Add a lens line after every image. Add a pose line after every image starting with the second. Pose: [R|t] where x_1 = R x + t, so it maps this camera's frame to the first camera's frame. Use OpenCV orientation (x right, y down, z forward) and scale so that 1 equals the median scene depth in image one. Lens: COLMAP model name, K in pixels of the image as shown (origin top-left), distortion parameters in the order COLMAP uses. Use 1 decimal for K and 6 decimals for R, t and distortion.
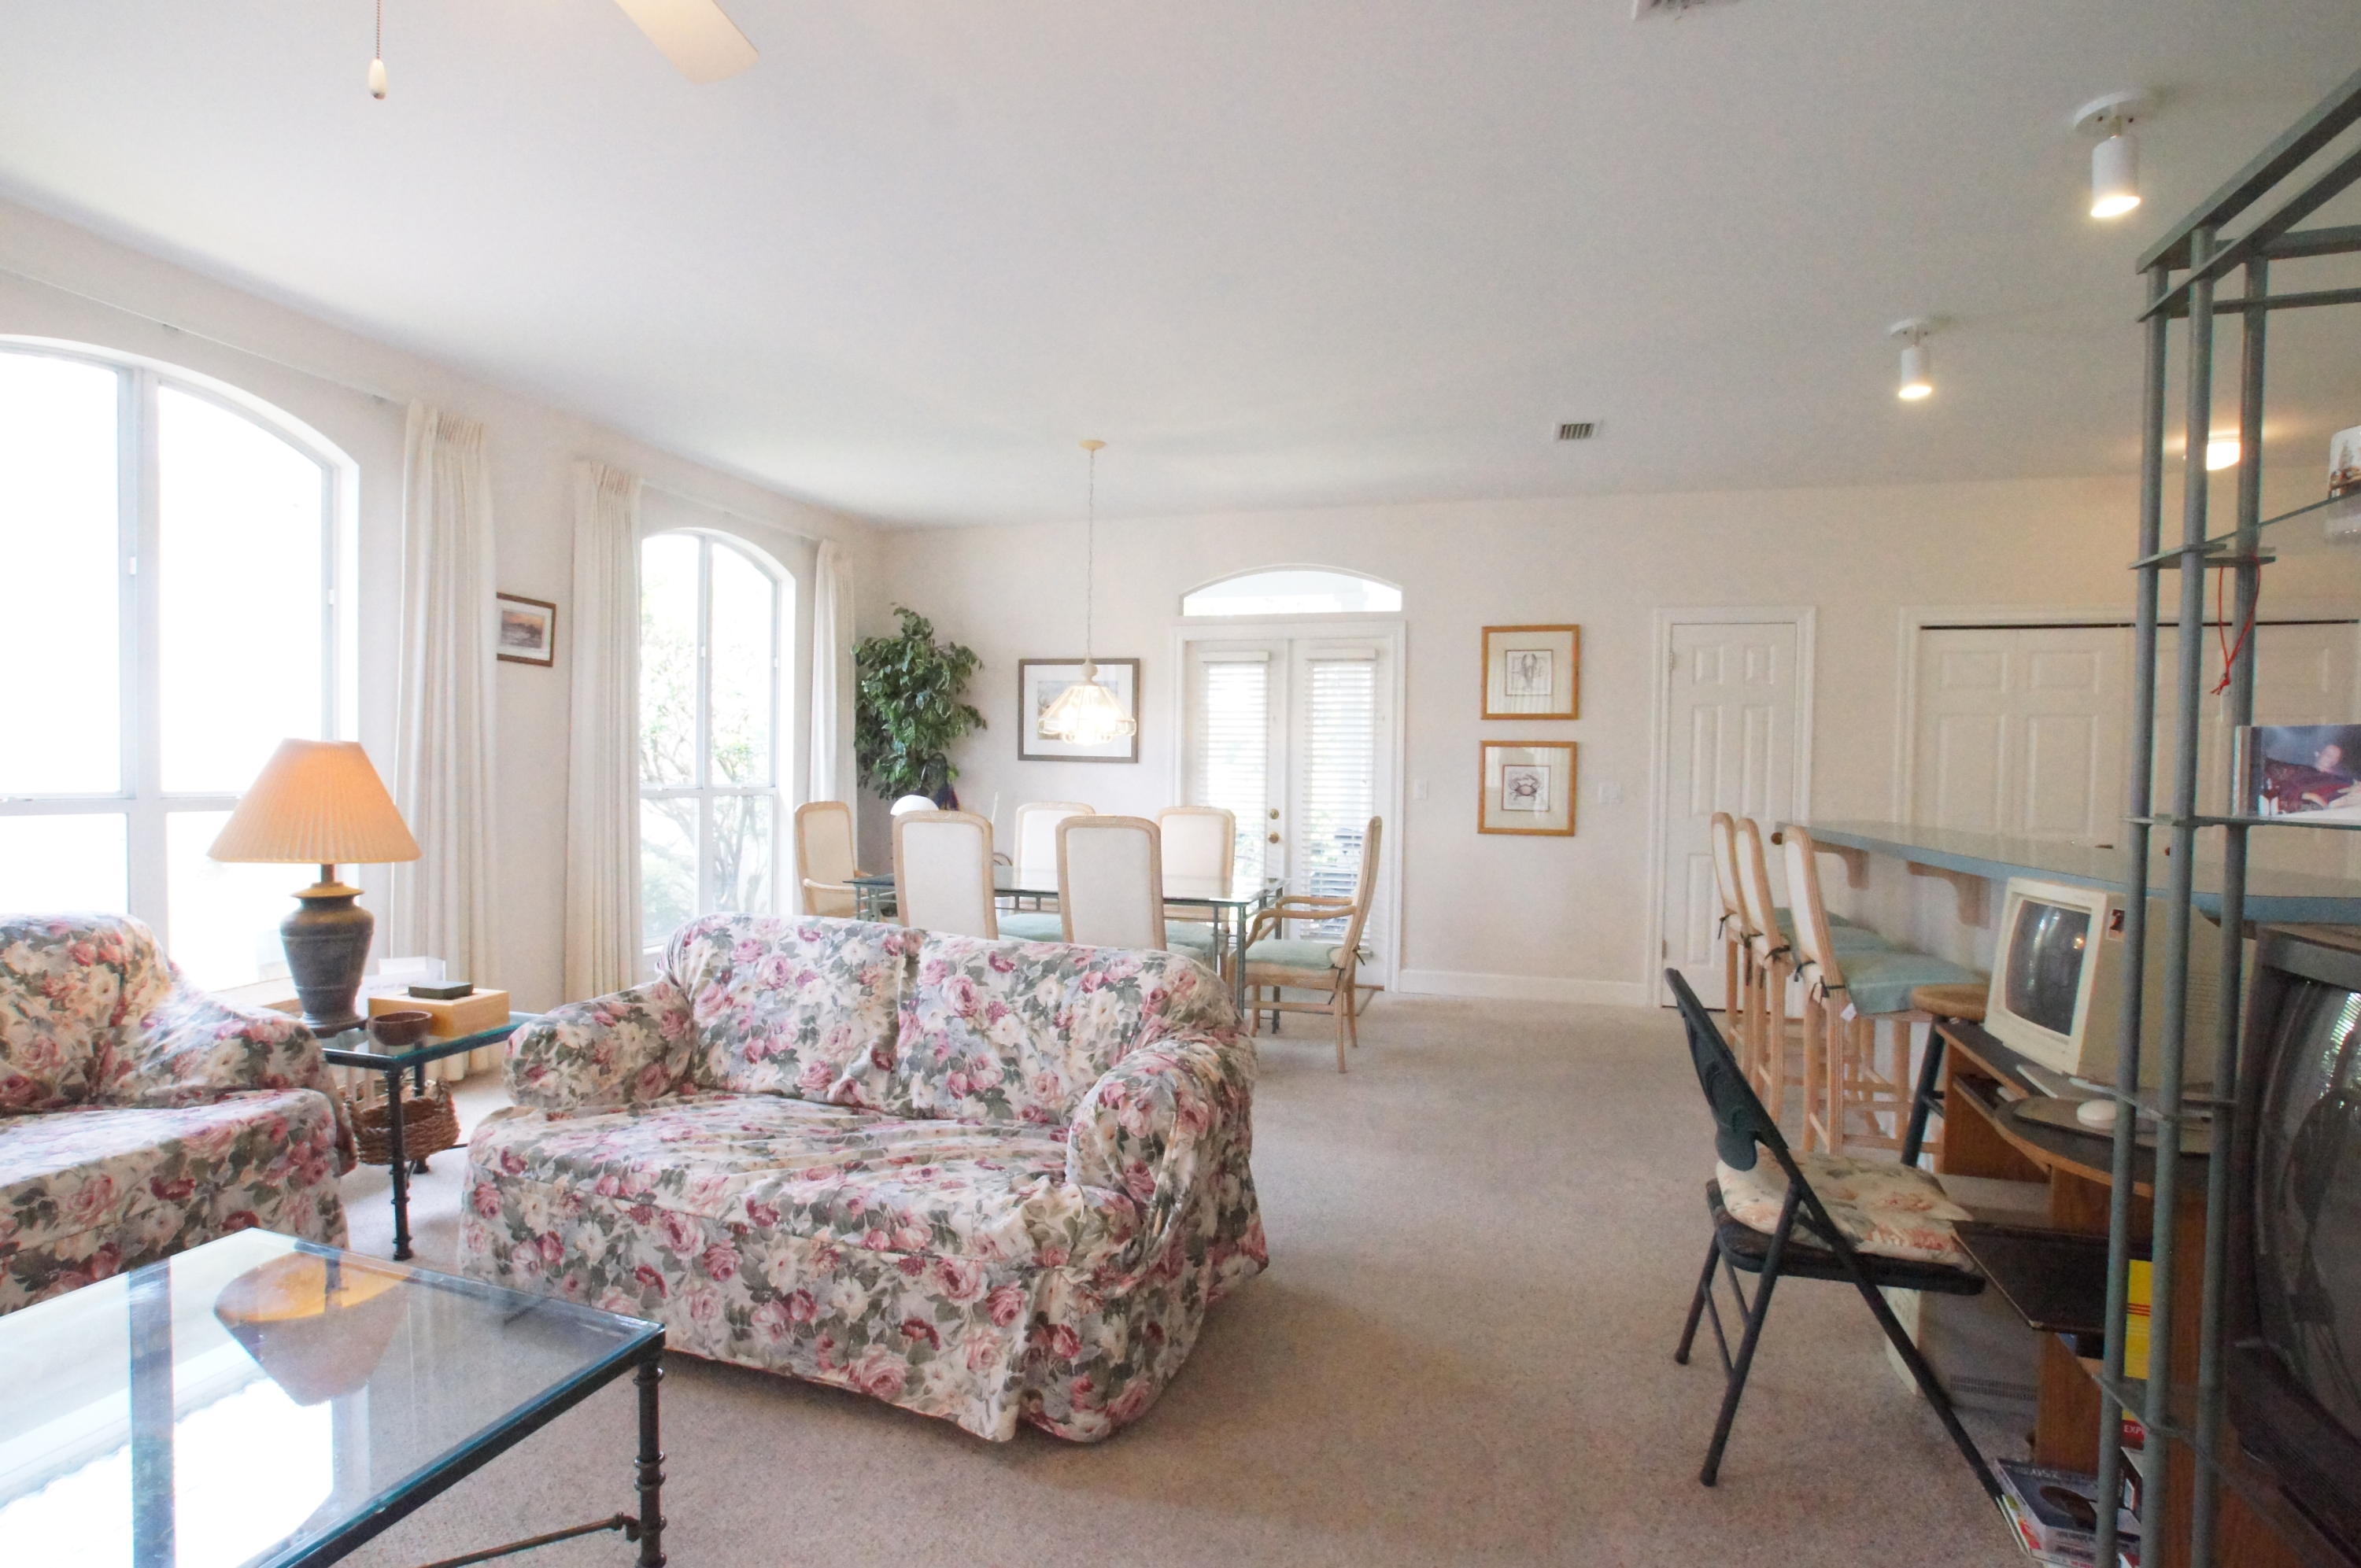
lens RADIAL K [[1129.7, 0, 1156.2], [0, 1129.7, 800.3], [0, 0, 1]] dist [-0.071678, 0.035543]
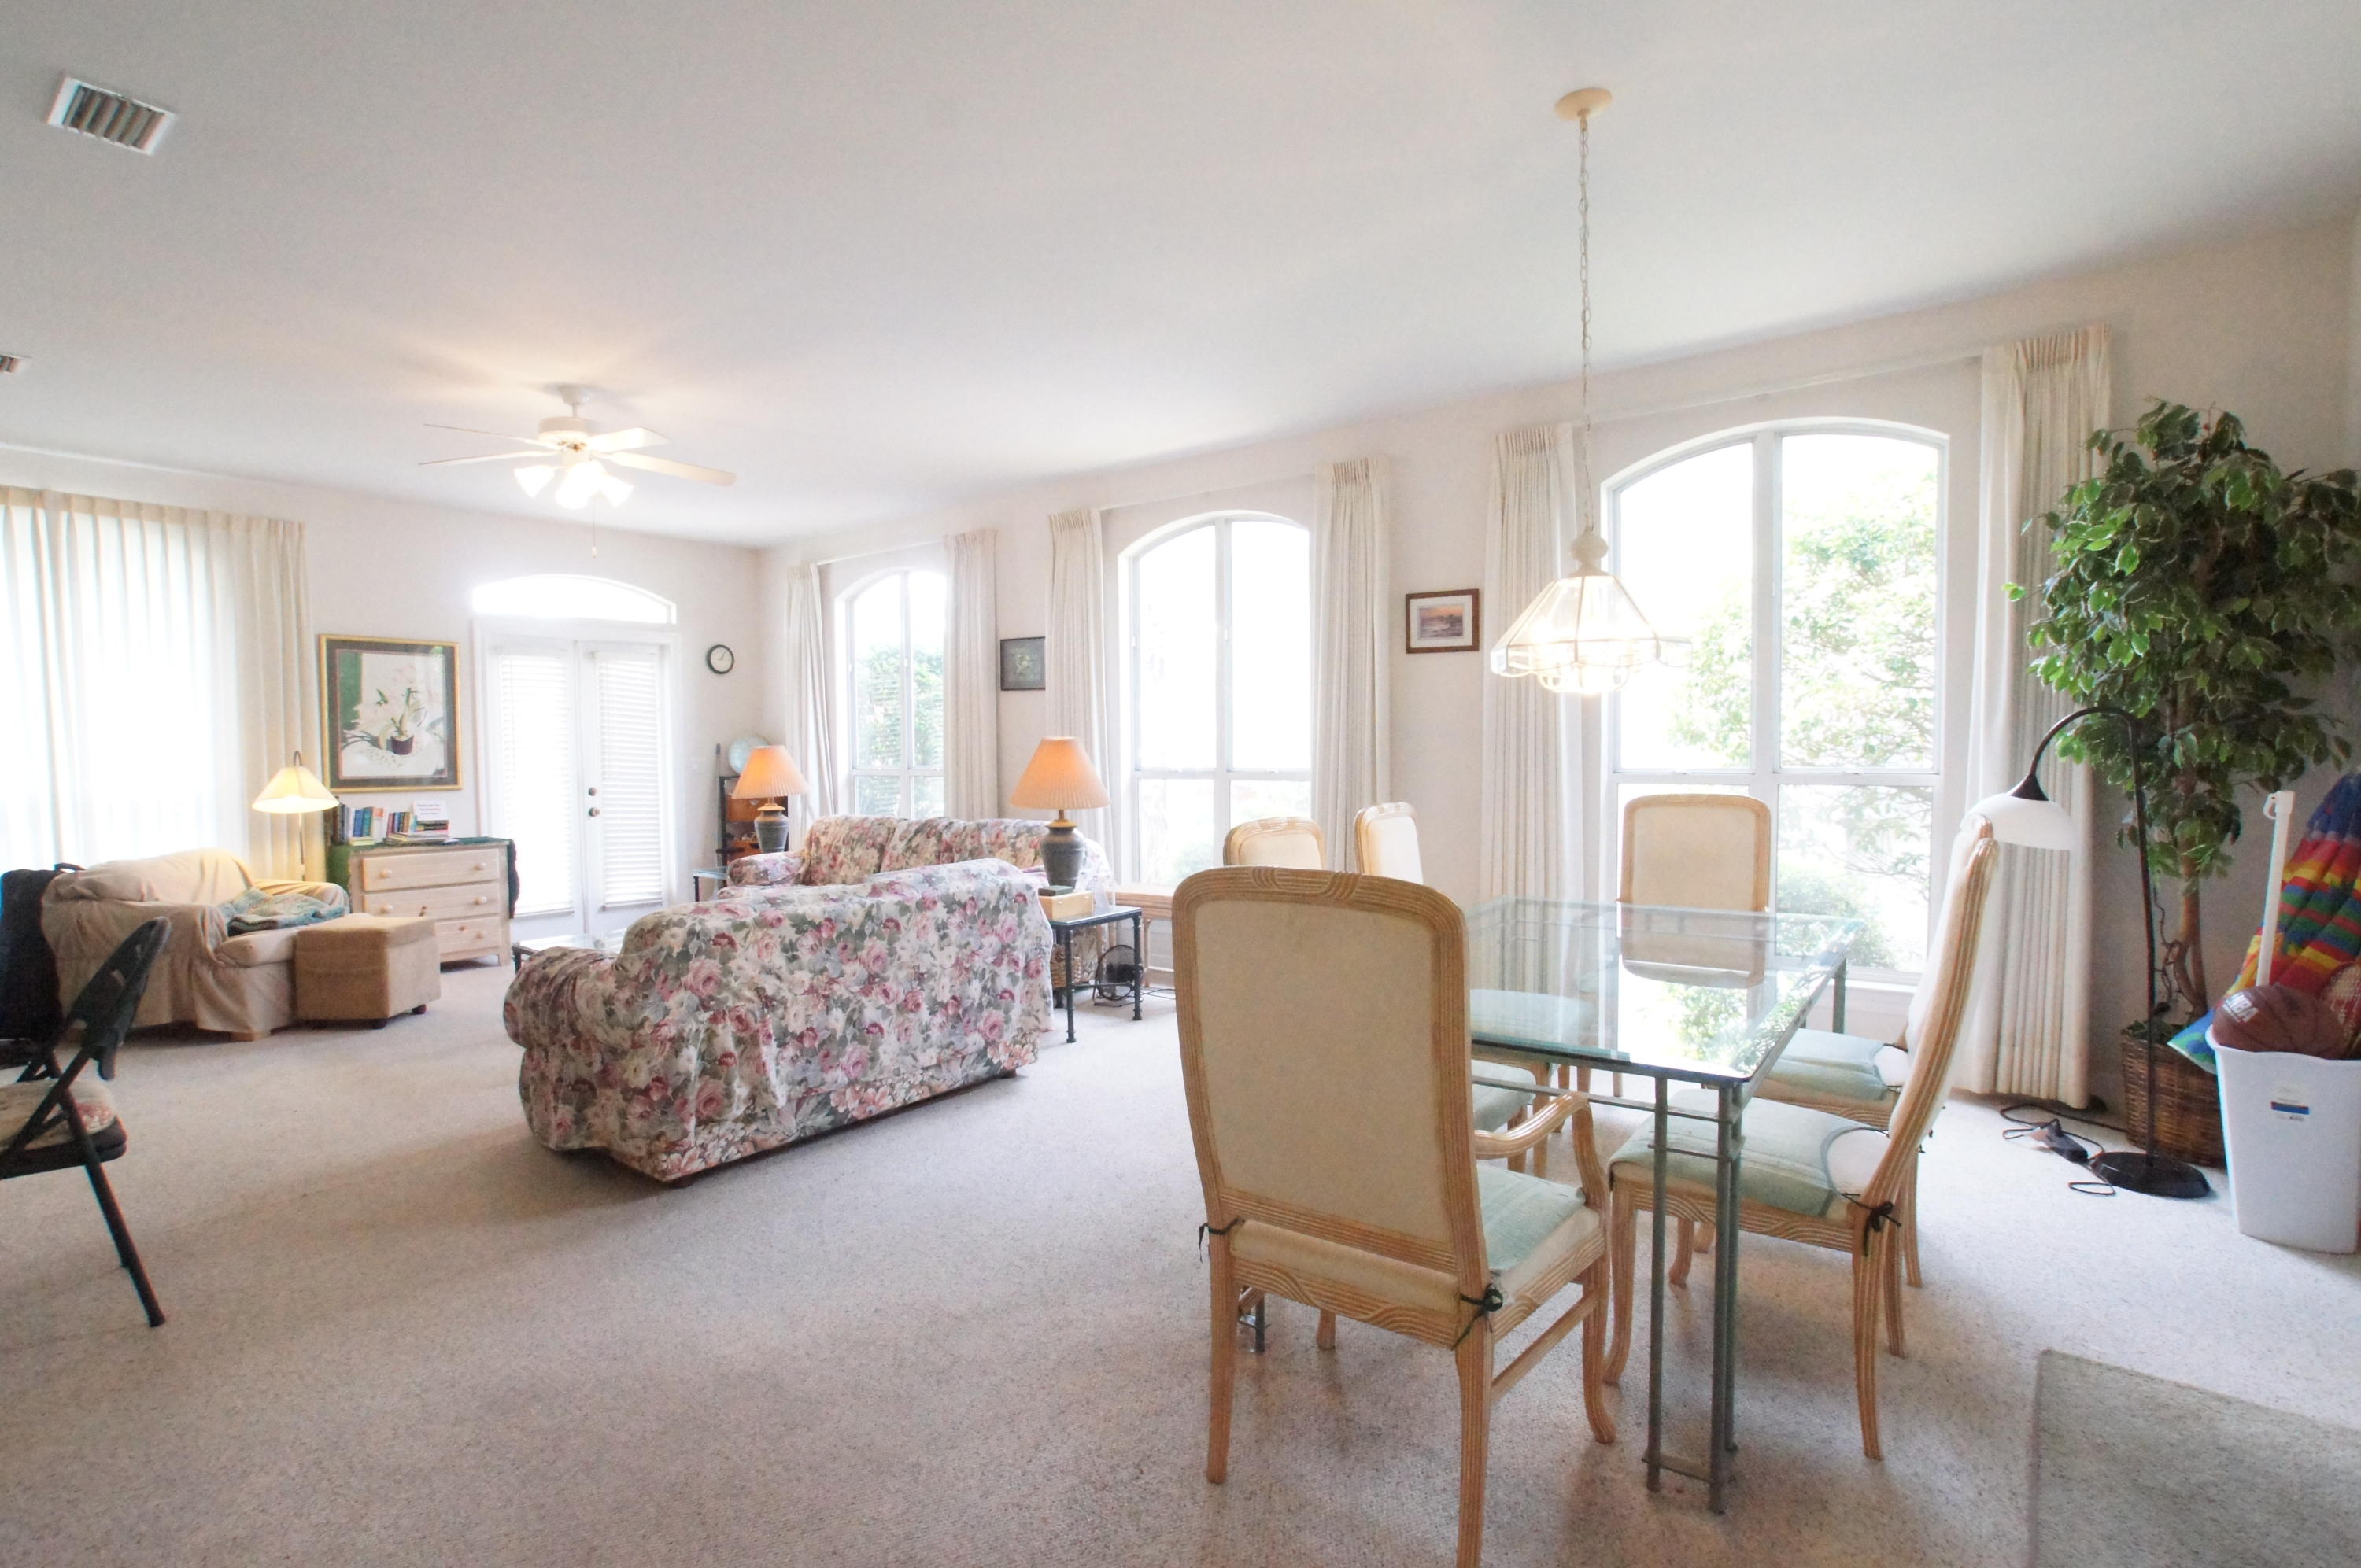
lens RADIAL K [[1129.7, 0, 1156.2], [0, 1129.7, 800.3], [0, 0, 1]] dist [-0.071678, 0.035543]
pose [[-0.356056, 0.031388, -0.933937, 0.880288], [-0.019464, 0.998970, 0.040994, -0.031679], [0.934262, 0.032774, -0.355078, 1.798332]]
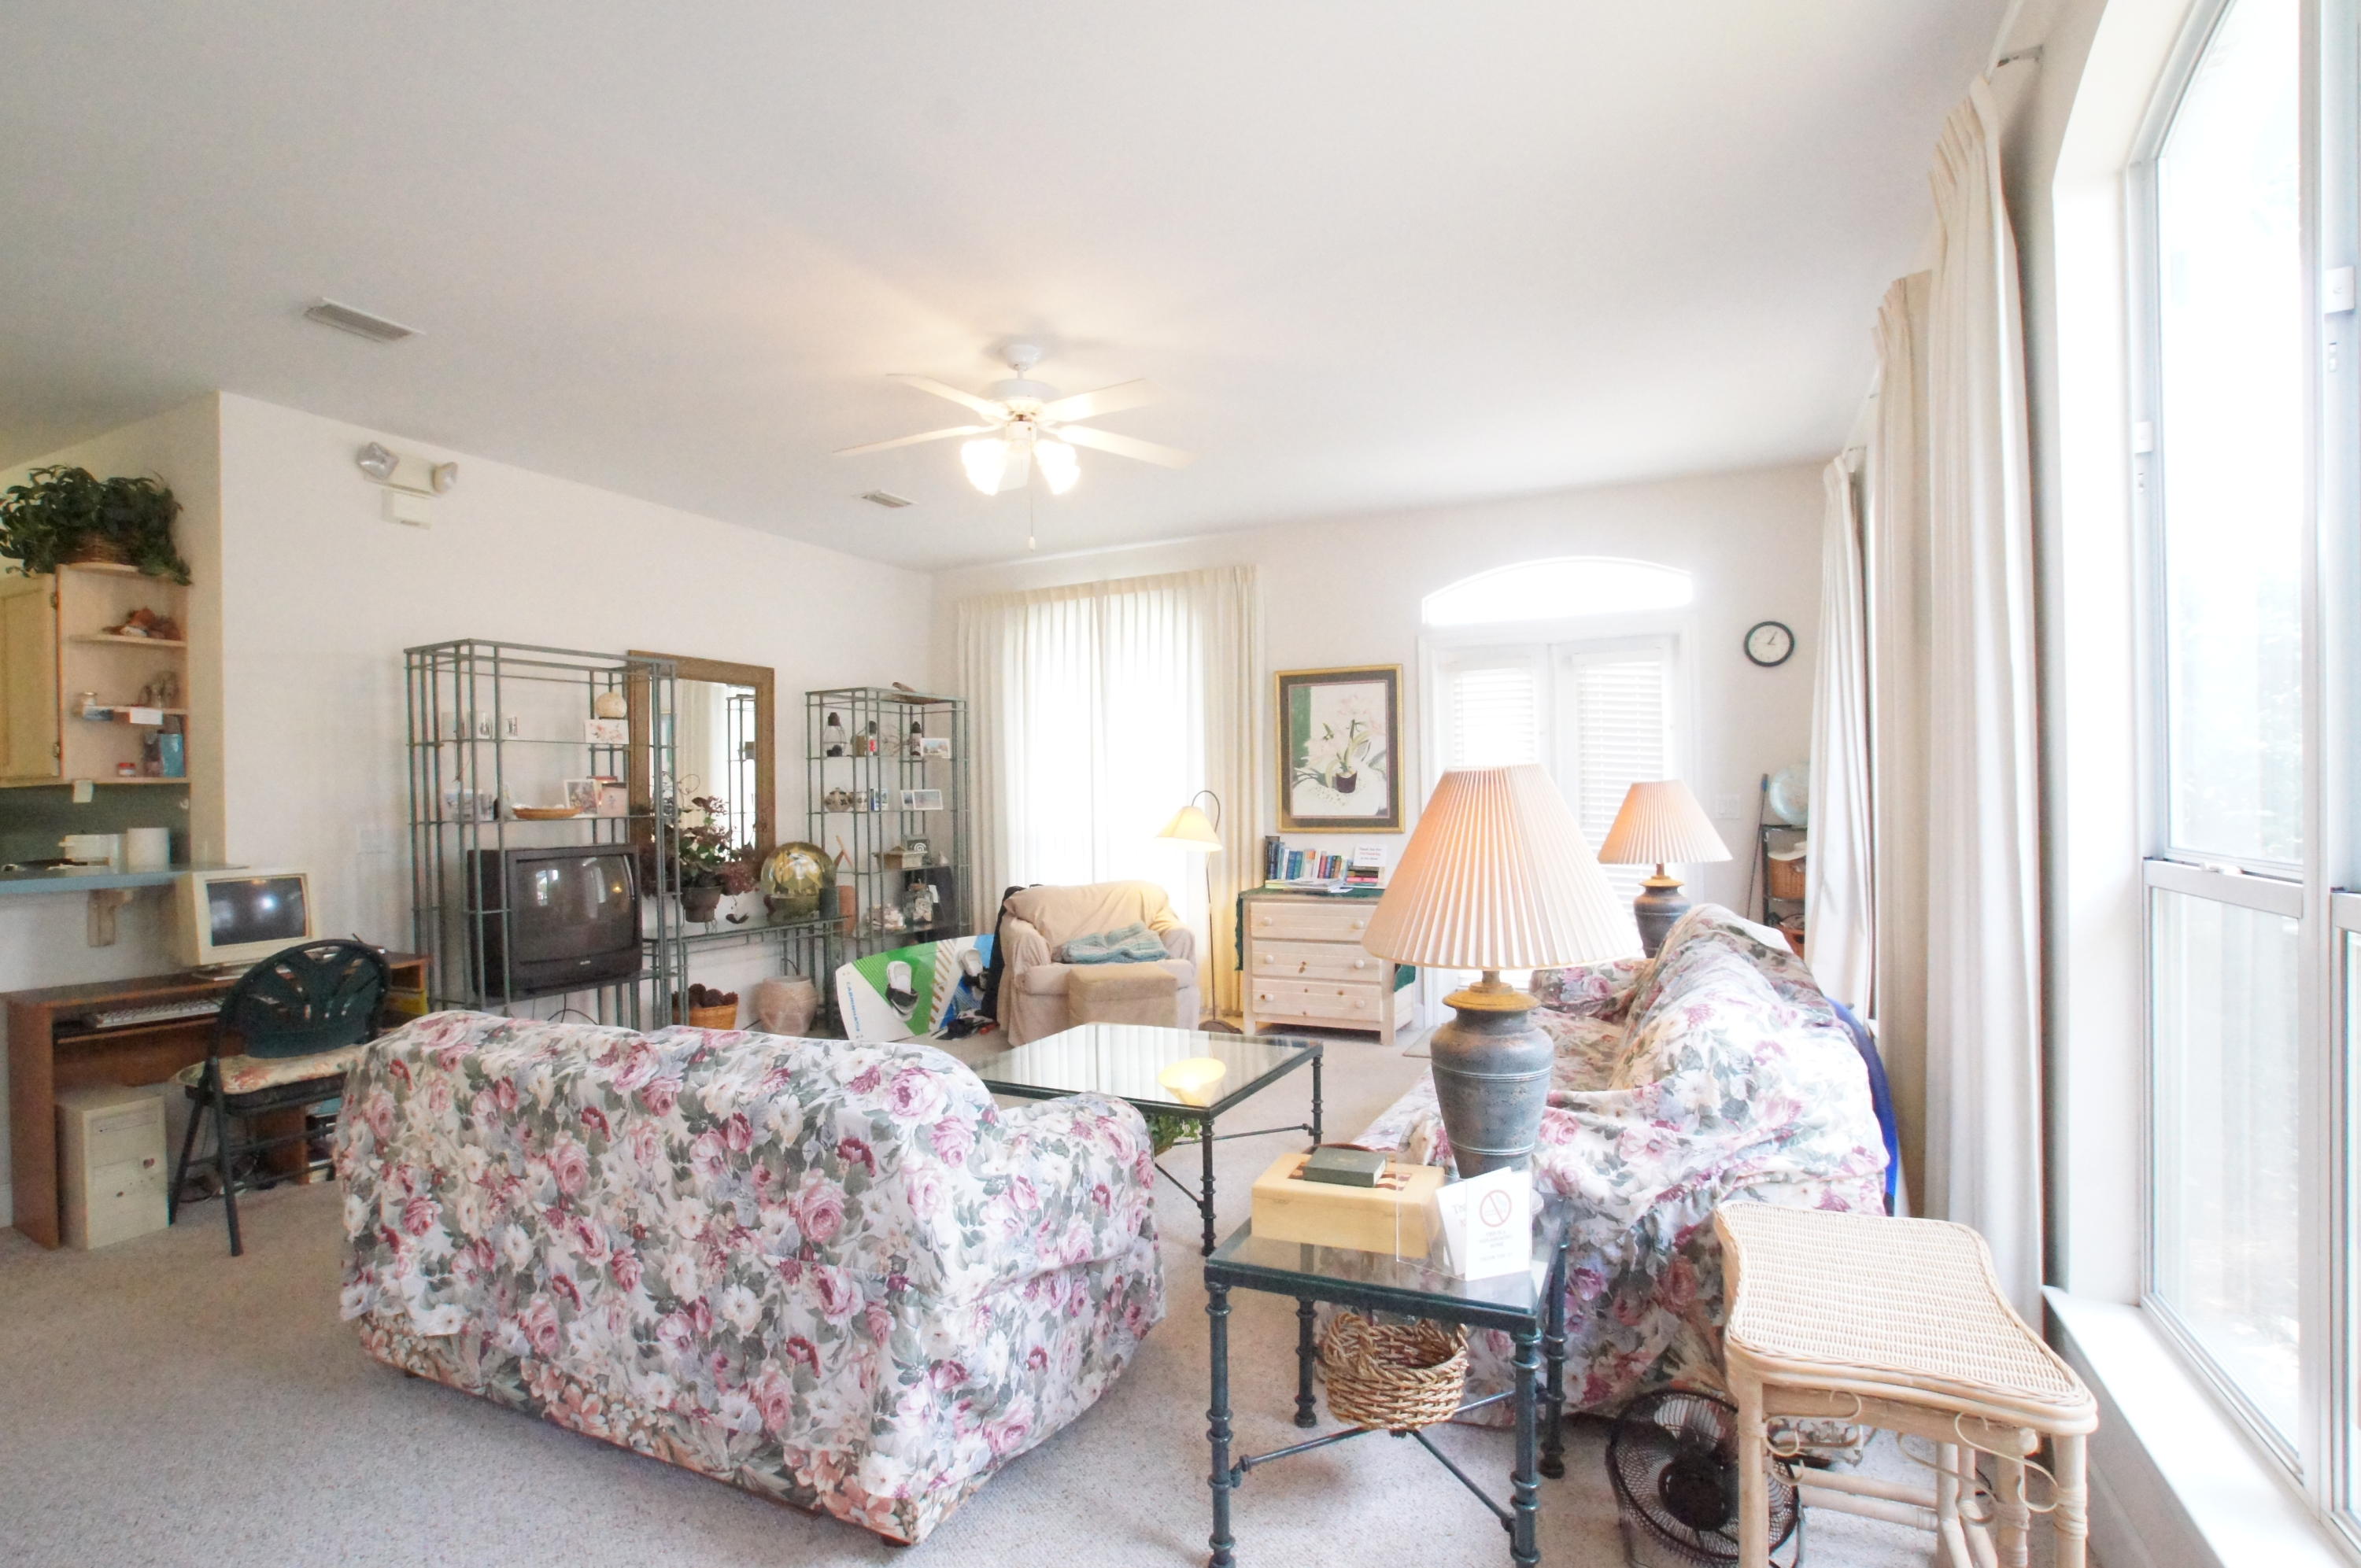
lens RADIAL K [[1130.9, 0, 1158.5], [0, 1130.9, 801.2], [0, 0, 1]] dist [-0.087351, 0.049584]
pose [[-0.987853, 0.004527, 0.155327, -0.669809], [0.009263, 0.999513, 0.029782, -0.053389], [-0.155116, 0.030859, -0.987414, 1.702303]]
